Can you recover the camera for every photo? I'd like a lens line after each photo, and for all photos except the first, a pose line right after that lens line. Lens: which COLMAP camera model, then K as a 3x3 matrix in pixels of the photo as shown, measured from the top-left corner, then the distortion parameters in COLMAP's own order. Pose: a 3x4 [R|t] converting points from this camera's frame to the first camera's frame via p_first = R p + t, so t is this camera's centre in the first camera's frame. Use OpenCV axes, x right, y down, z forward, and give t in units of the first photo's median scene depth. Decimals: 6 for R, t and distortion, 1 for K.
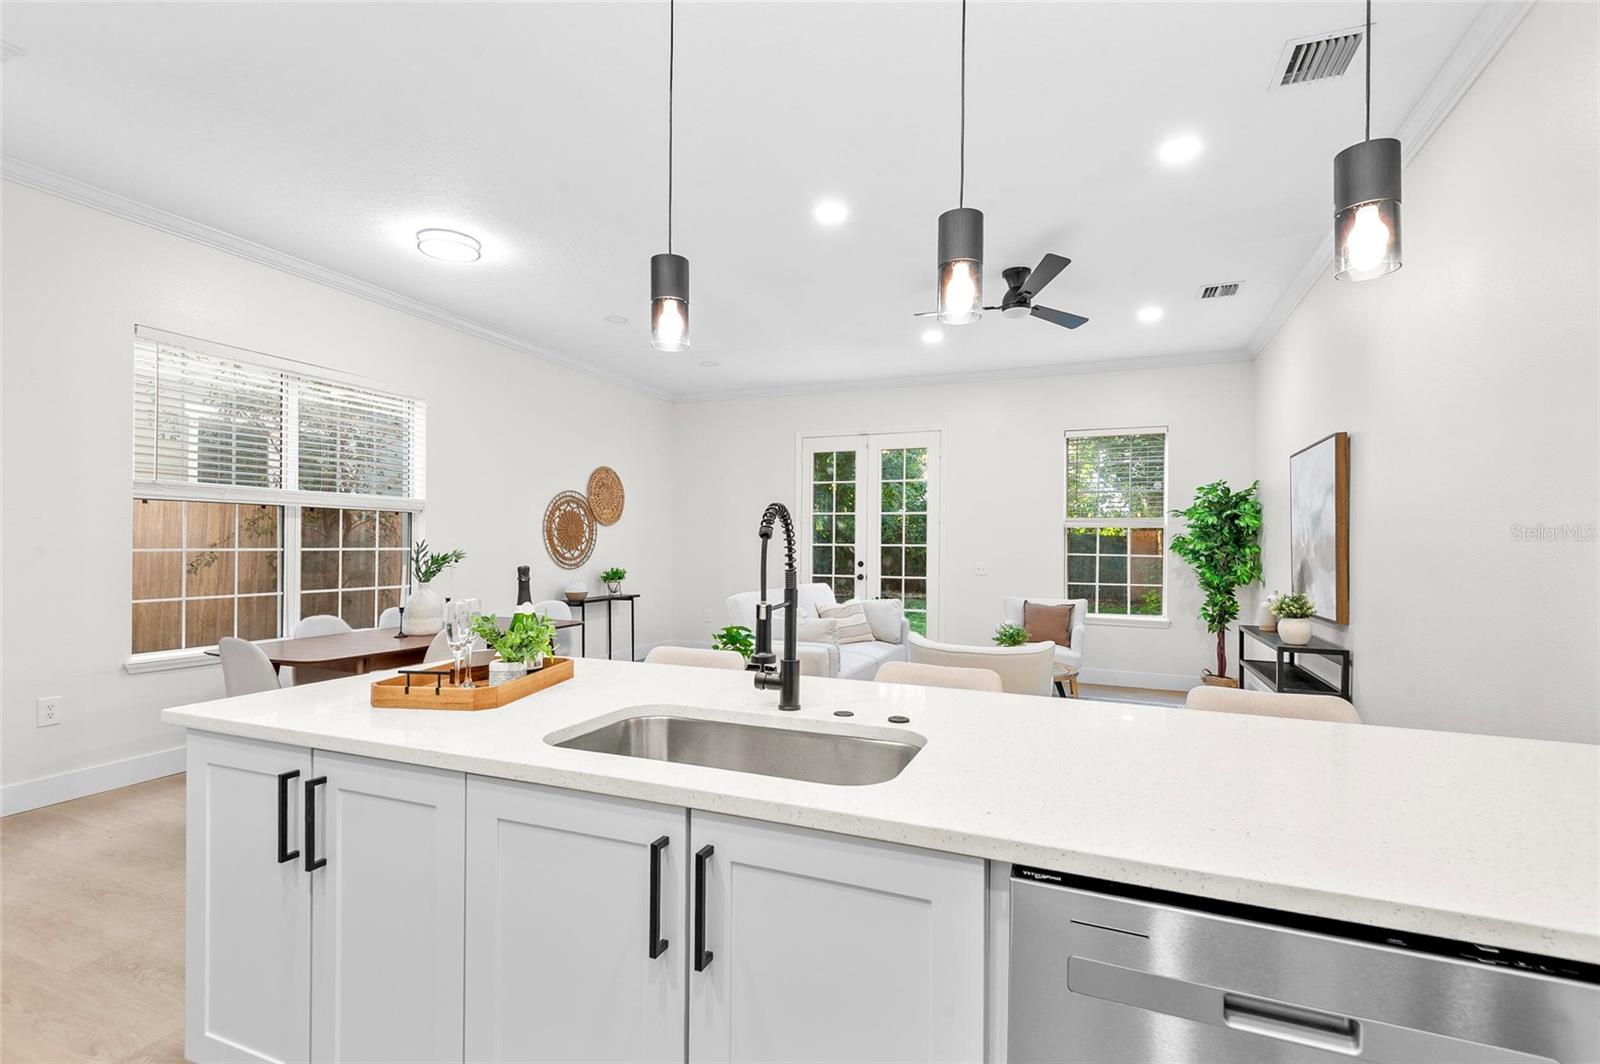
lens RADIAL K [[739.5, 0, 794.5], [0, 739.5, 545.7], [0, 0, 1]] dist [0.021988, -0.011993]
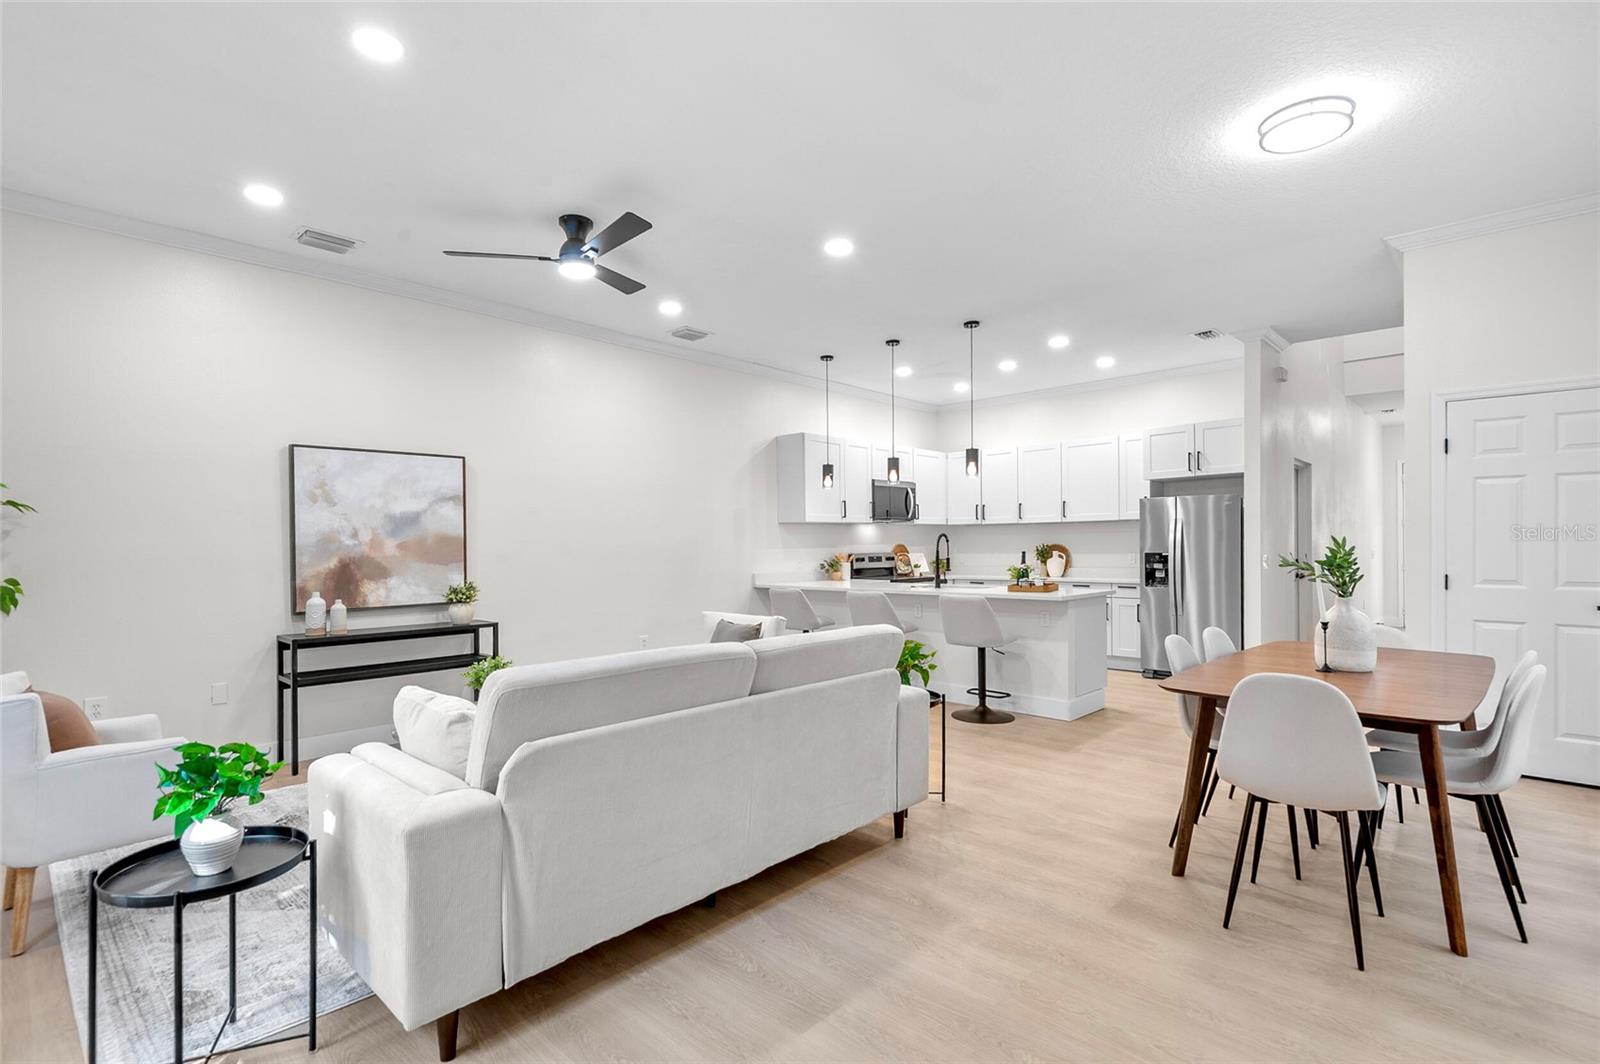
lens RADIAL K [[739.5, 0, 794.6], [0, 739.5, 546.0], [0, 0, 1]] dist [0.021988, -0.011993]
pose [[-0.934549, -0.006009, 0.355784, -0.163331], [-0.002863, 0.999952, 0.009370, -0.005145], [-0.355823, 0.007738, -0.934521, 1.169317]]
